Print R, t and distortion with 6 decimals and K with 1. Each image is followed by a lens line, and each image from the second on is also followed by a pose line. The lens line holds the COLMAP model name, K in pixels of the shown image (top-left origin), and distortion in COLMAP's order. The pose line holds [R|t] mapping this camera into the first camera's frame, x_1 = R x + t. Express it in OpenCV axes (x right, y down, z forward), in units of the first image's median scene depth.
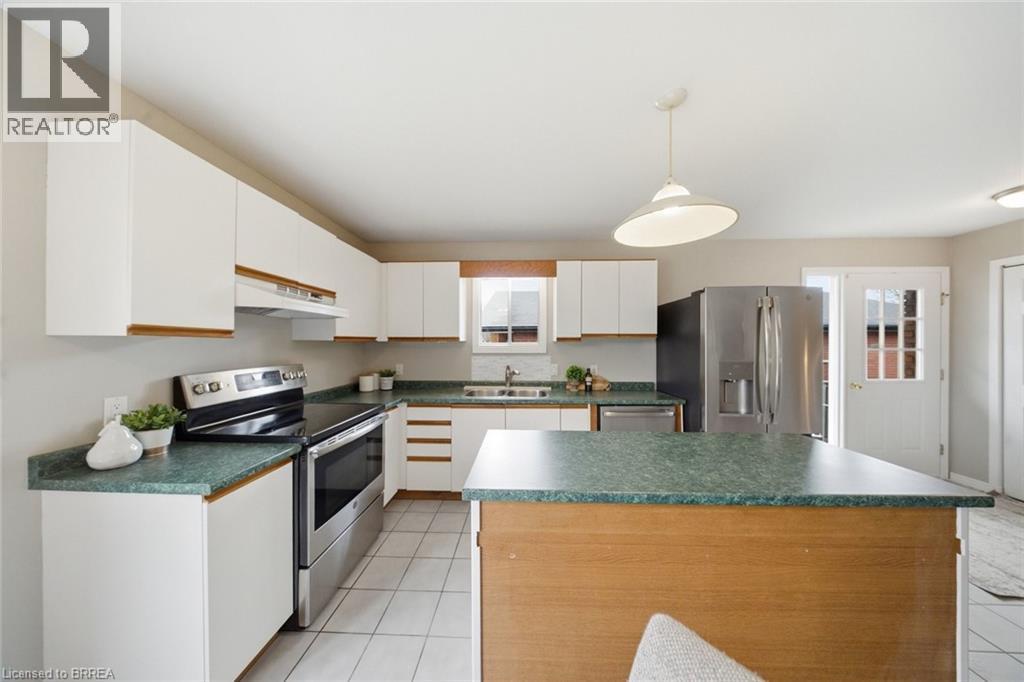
lens RADIAL K [[306.3, 0, 517.4], [0, 306.3, 346.0], [0, 0, 1]] dist [0.000695, -0.001036]
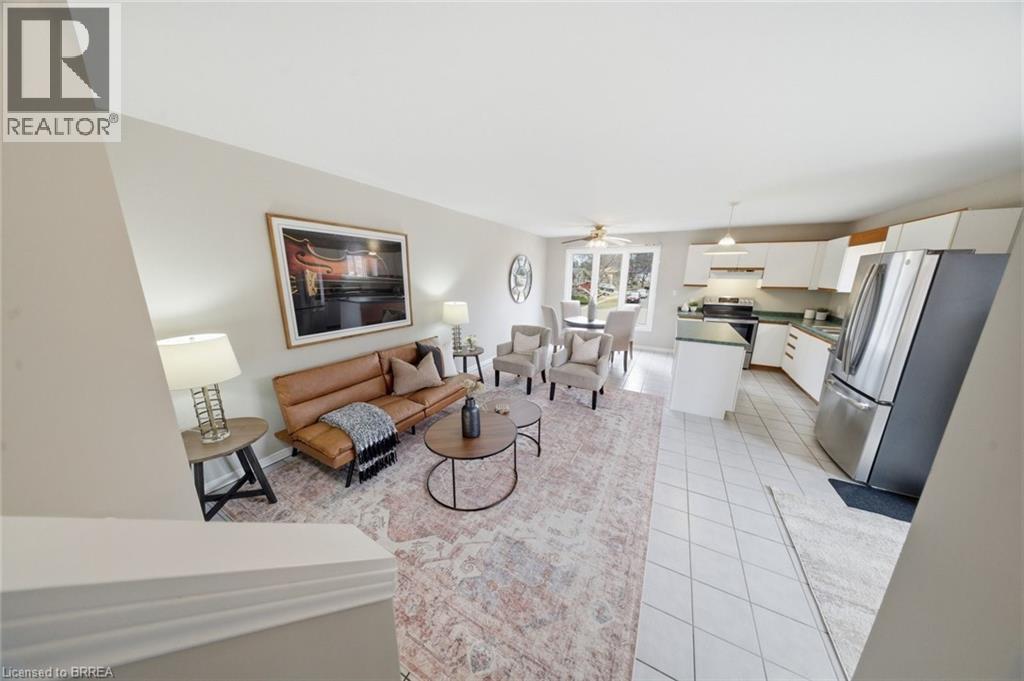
lens RADIAL K [[306.3, 0, 508.1], [0, 306.3, 345.3], [0, 0, 1]] dist [0.000695, -0.001036]
pose [[-0.448640, 0.199334, -0.871199, 1.870100], [-0.015203, 0.972966, 0.230447, -0.082258], [0.893583, 0.116632, -0.433481, 0.252281]]
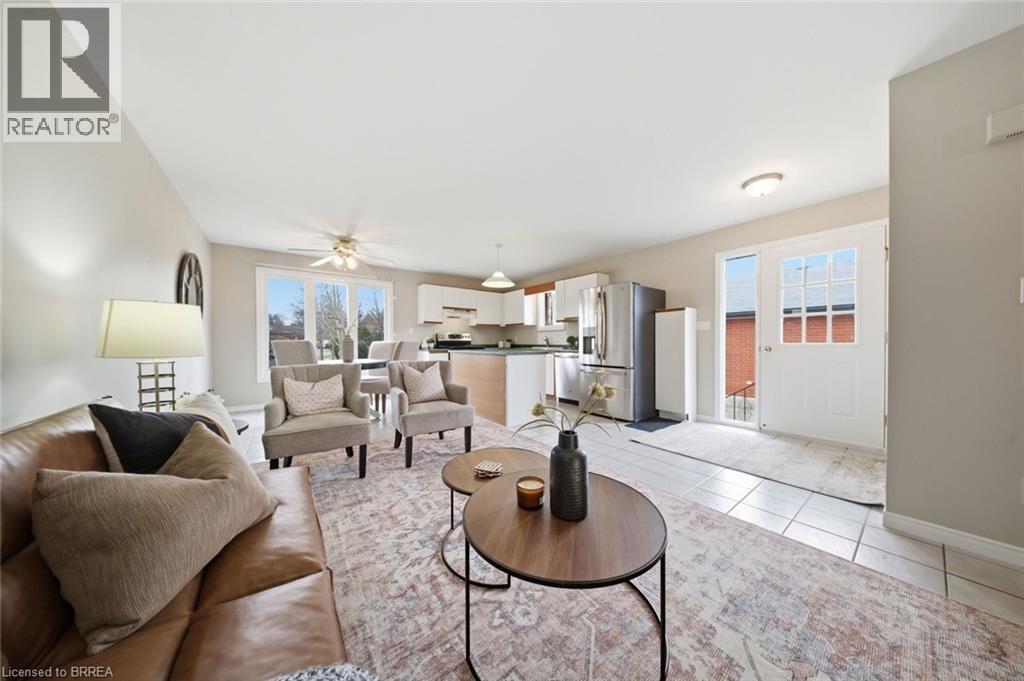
lens RADIAL K [[306.3, 0, 512.7], [0, 306.3, 345.0], [0, 0, 1]] dist [0.000695, -0.001036]
pose [[0.622031, 0.005179, -0.782975, 1.482124], [-0.003015, 0.999987, 0.004219, 0.120234], [0.782987, -0.000264, 0.622038, -0.432472]]
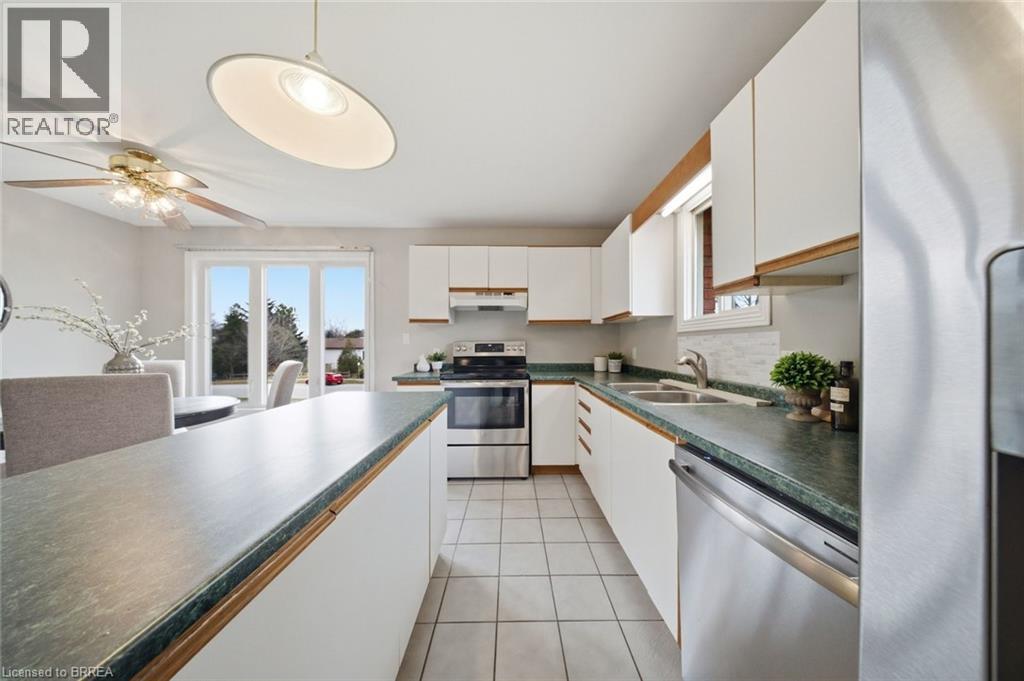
lens RADIAL K [[306.3, 0, 512.5], [0, 306.3, 345.8], [0, 0, 1]] dist [0.000695, -0.001036]
pose [[0.038515, -0.001116, -0.999257, 0.575584], [-0.005739, 0.999983, -0.001338, 0.062593], [0.999242, 0.005786, 0.038508, 0.670409]]
